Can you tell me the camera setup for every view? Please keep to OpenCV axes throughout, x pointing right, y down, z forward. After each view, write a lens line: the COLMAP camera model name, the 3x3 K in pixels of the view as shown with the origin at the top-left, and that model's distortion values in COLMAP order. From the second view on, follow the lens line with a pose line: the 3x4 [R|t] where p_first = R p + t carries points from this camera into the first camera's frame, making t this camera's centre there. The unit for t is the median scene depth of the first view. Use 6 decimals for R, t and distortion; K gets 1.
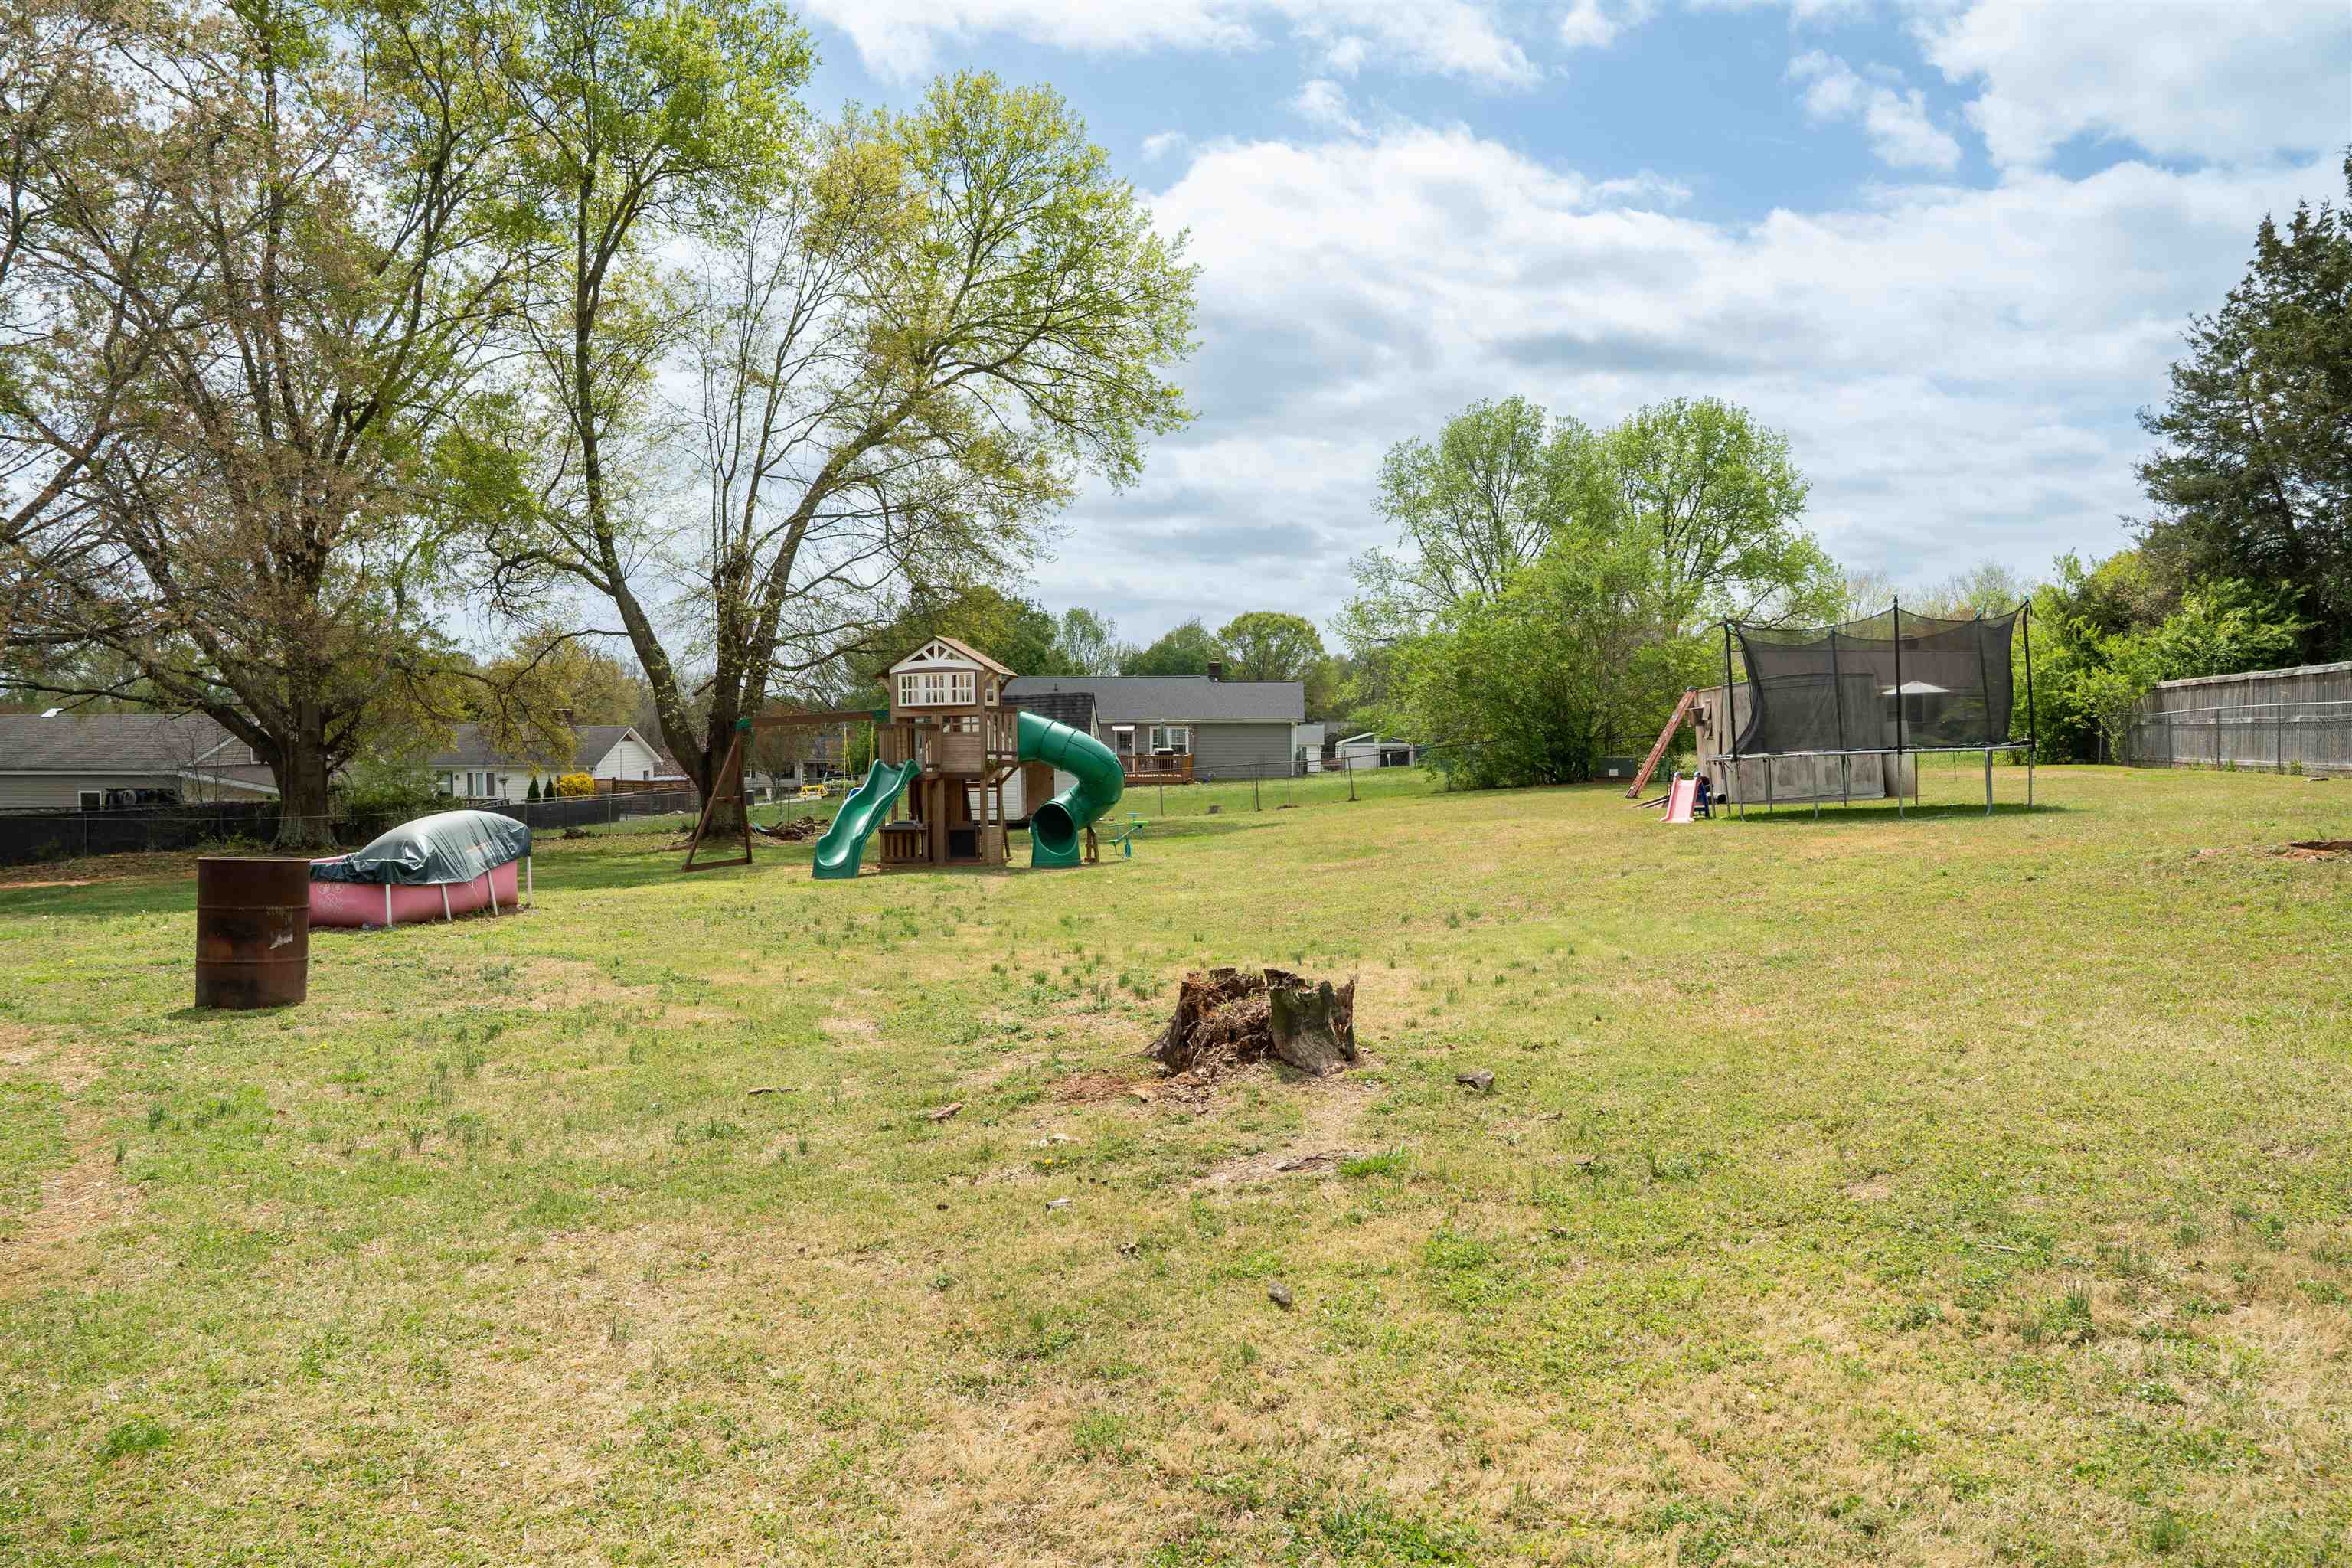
lens RADIAL K [[1660.5, 0, 1176.0], [0, 1660.5, 784.0], [0, 0, 1]] dist [-0.170241, 0.000619]
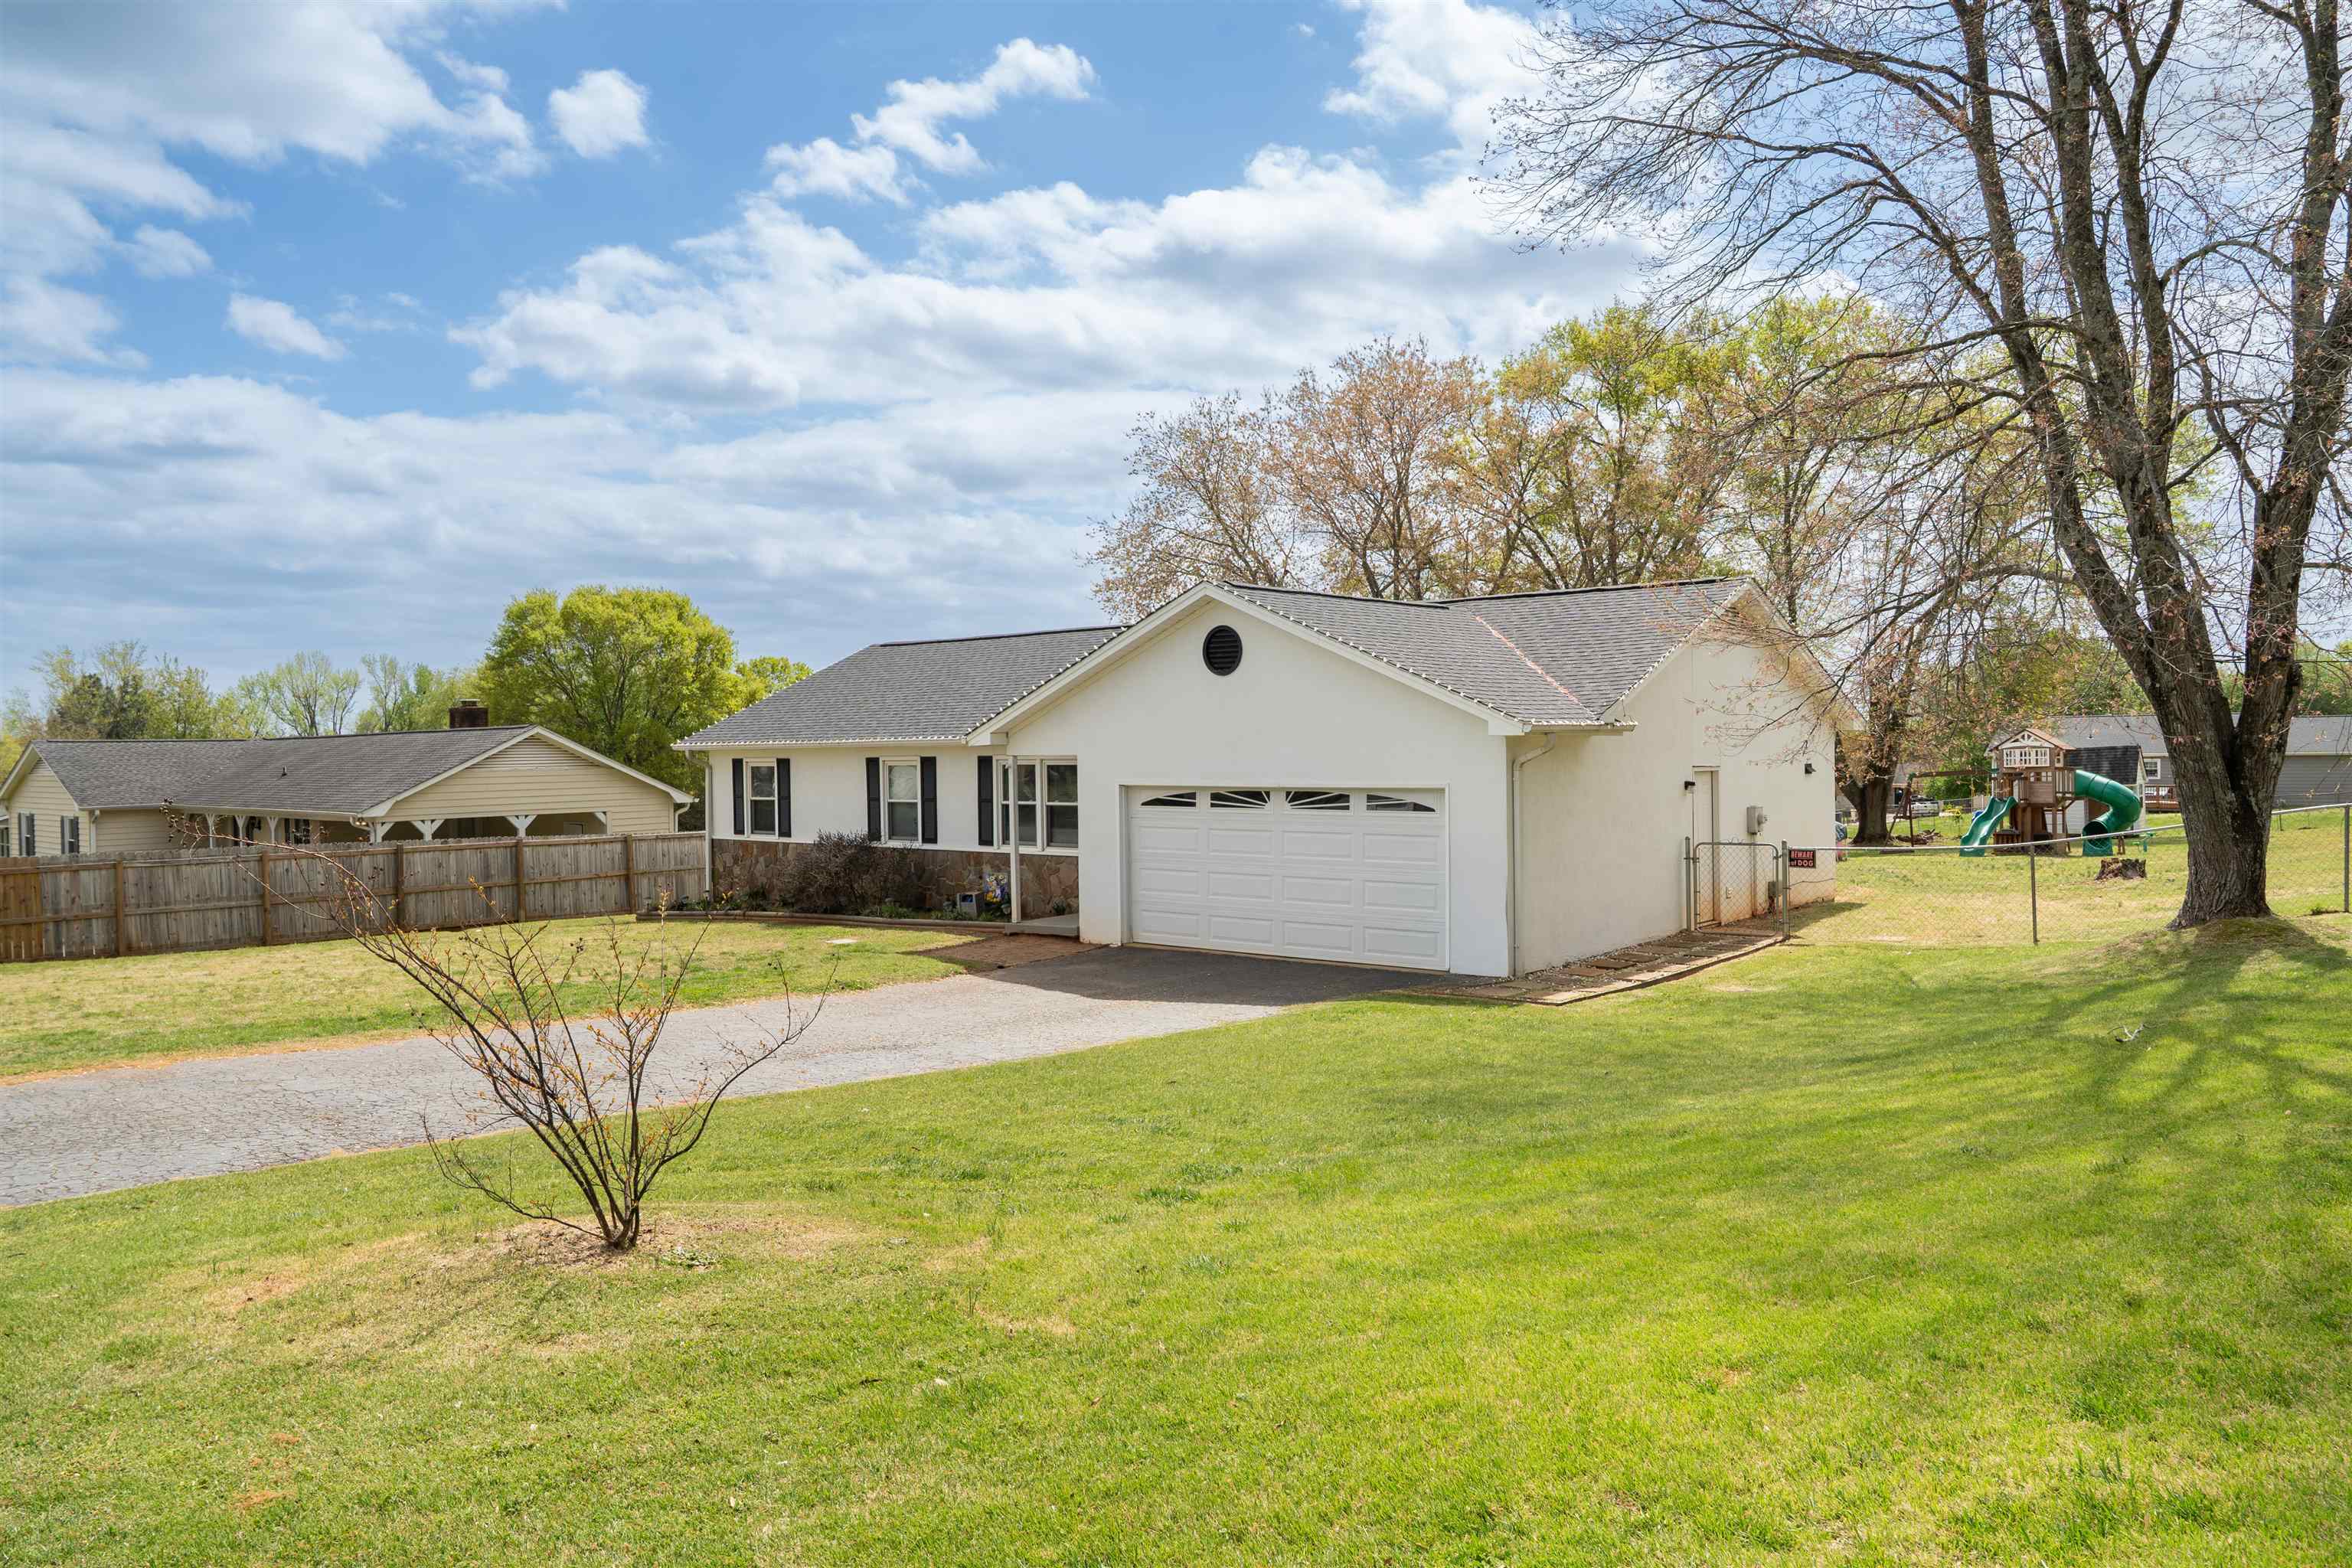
lens RADIAL K [[1667.0, 0, 1176.0], [0, 1667.0, 784.0], [0, 0, 1]] dist [-0.077000, 0.004732]
pose [[0.817676, -0.001226, -0.575678, 0.111742], [-0.006488, 0.999915, -0.011345, -0.001331], [0.575642, 0.013011, 0.817598, -0.904595]]
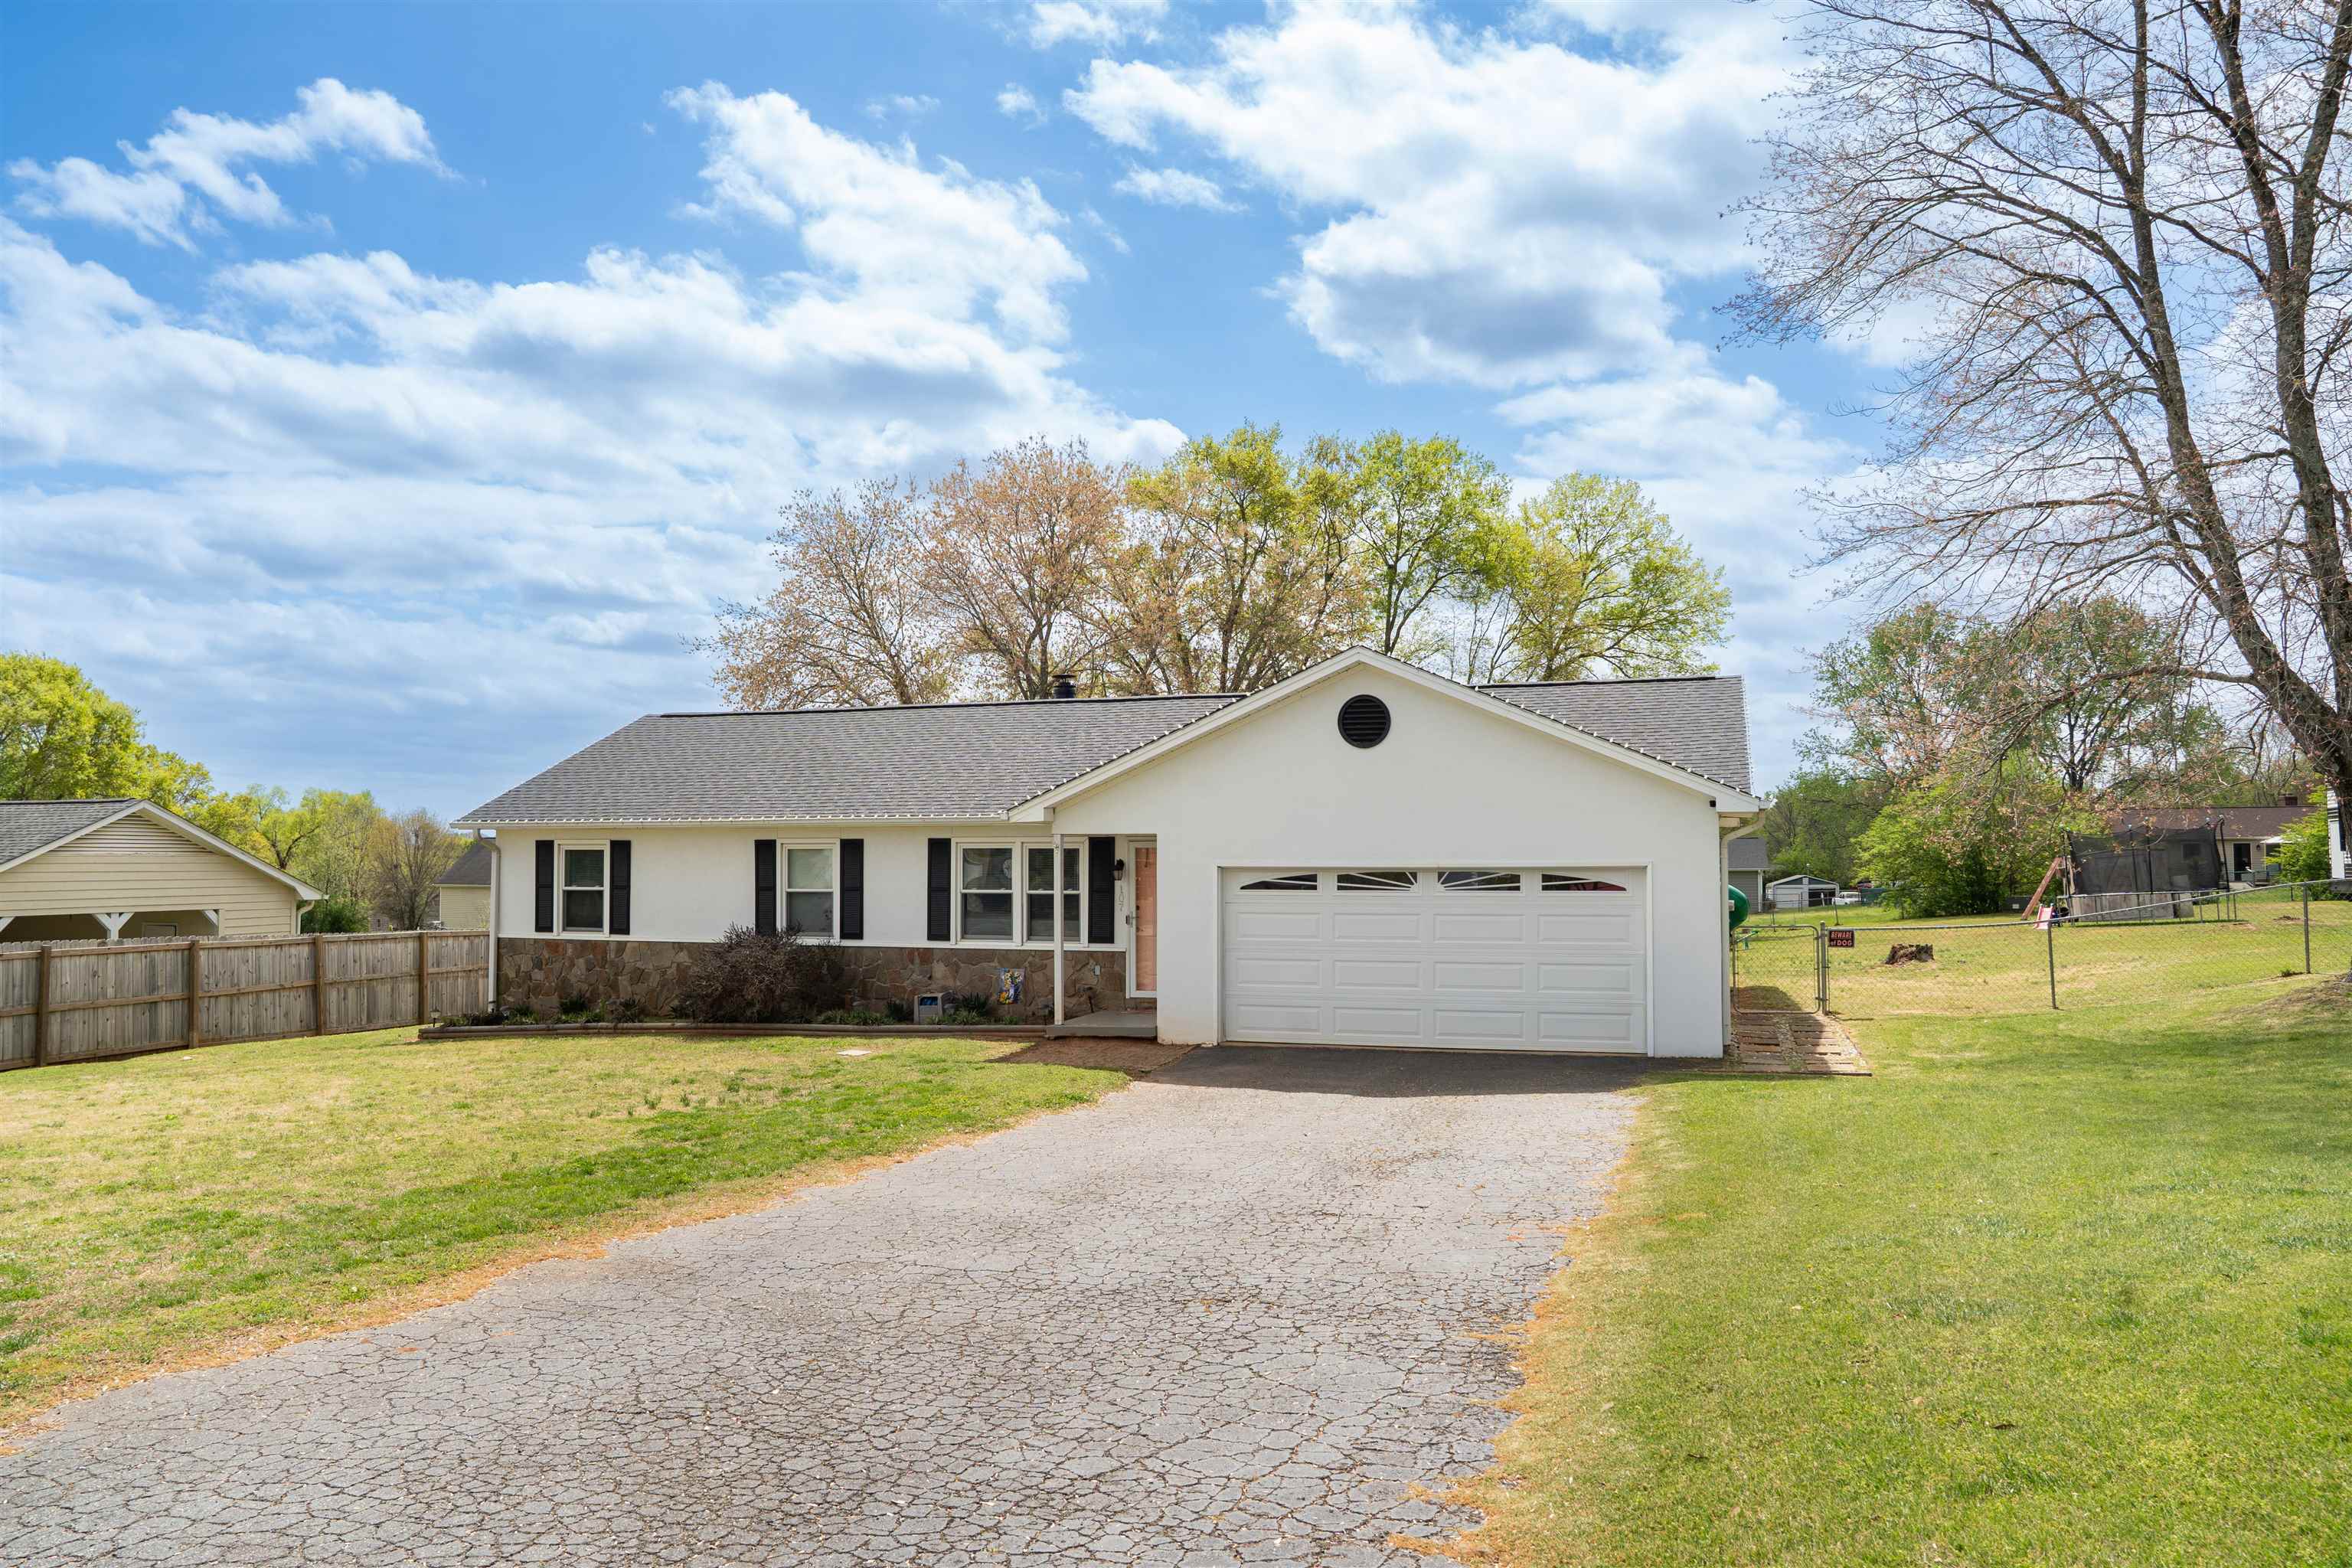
lens RADIAL K [[1667.0, 0, 1176.0], [0, 1667.0, 784.0], [0, 0, 1]] dist [-0.077000, 0.004732]
pose [[0.974610, -0.015064, -0.223403, -0.226113], [-0.003919, 0.996434, -0.084288, 0.015662], [0.223876, 0.083023, 0.971075, -0.974909]]
